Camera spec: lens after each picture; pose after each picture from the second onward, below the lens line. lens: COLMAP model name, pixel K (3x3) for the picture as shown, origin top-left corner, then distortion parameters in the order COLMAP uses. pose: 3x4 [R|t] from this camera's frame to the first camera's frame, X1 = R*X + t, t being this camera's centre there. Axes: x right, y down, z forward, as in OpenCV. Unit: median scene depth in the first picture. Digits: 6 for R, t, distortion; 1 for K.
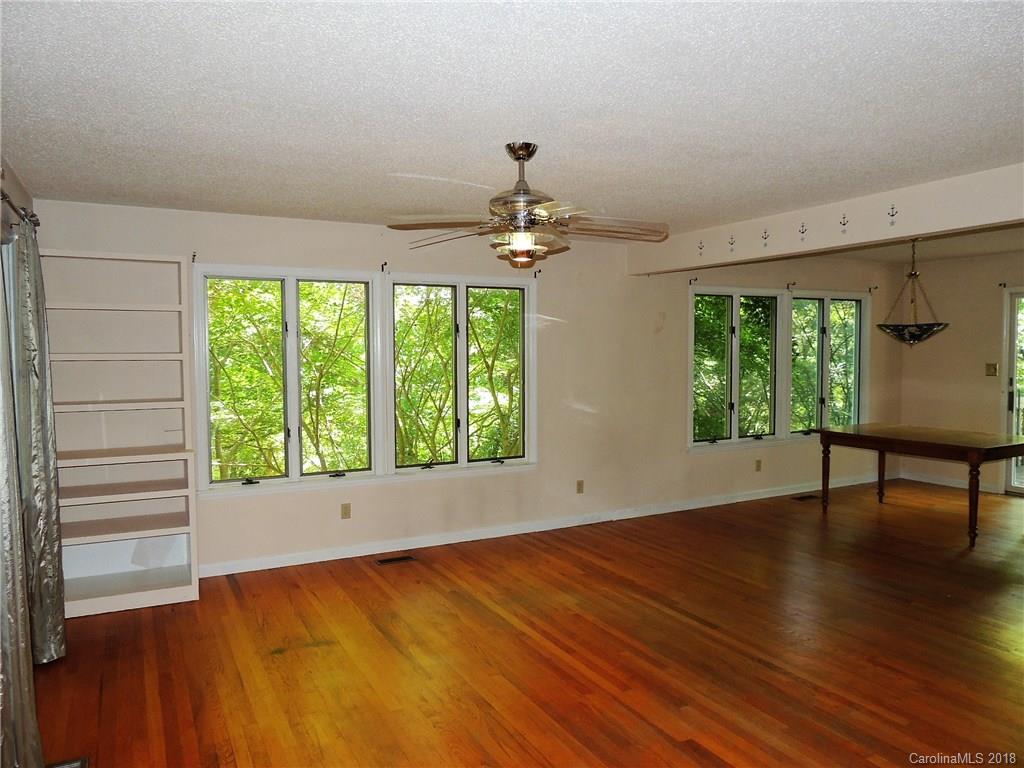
lens RADIAL K [[731.5, 0, 514.8], [0, 731.5, 387.3], [0, 0, 1]] dist [-0.013649, -0.000878]
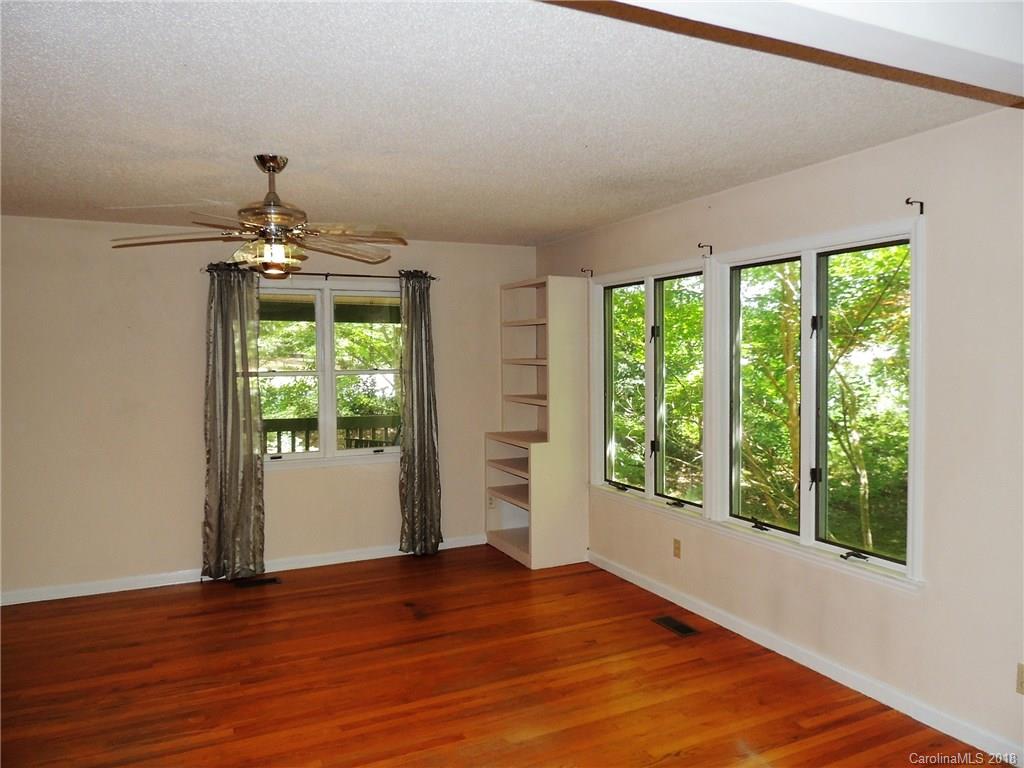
lens RADIAL K [[731.5, 0, 514.8], [0, 731.5, 387.3], [0, 0, 1]] dist [-0.013649, -0.000878]
pose [[-0.055586, 0.047244, -0.997336, 0.811046], [-0.038486, 0.998036, 0.049423, -0.066717], [0.997712, 0.041131, -0.053659, 1.131941]]
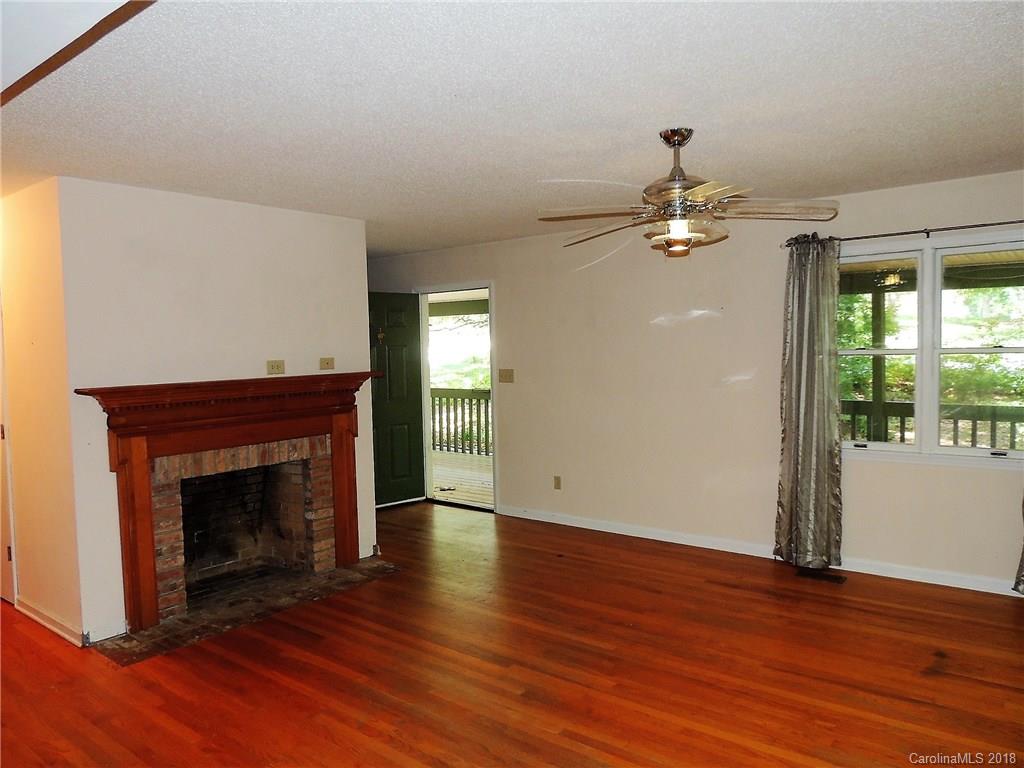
lens RADIAL K [[731.5, 0, 514.8], [0, 731.5, 387.3], [0, 0, 1]] dist [-0.013649, -0.000878]
pose [[-0.922282, 0.046203, -0.383747, 0.486732], [0.008613, 0.995040, 0.099101, -0.073521], [0.386423, 0.088094, -0.918105, 1.491741]]
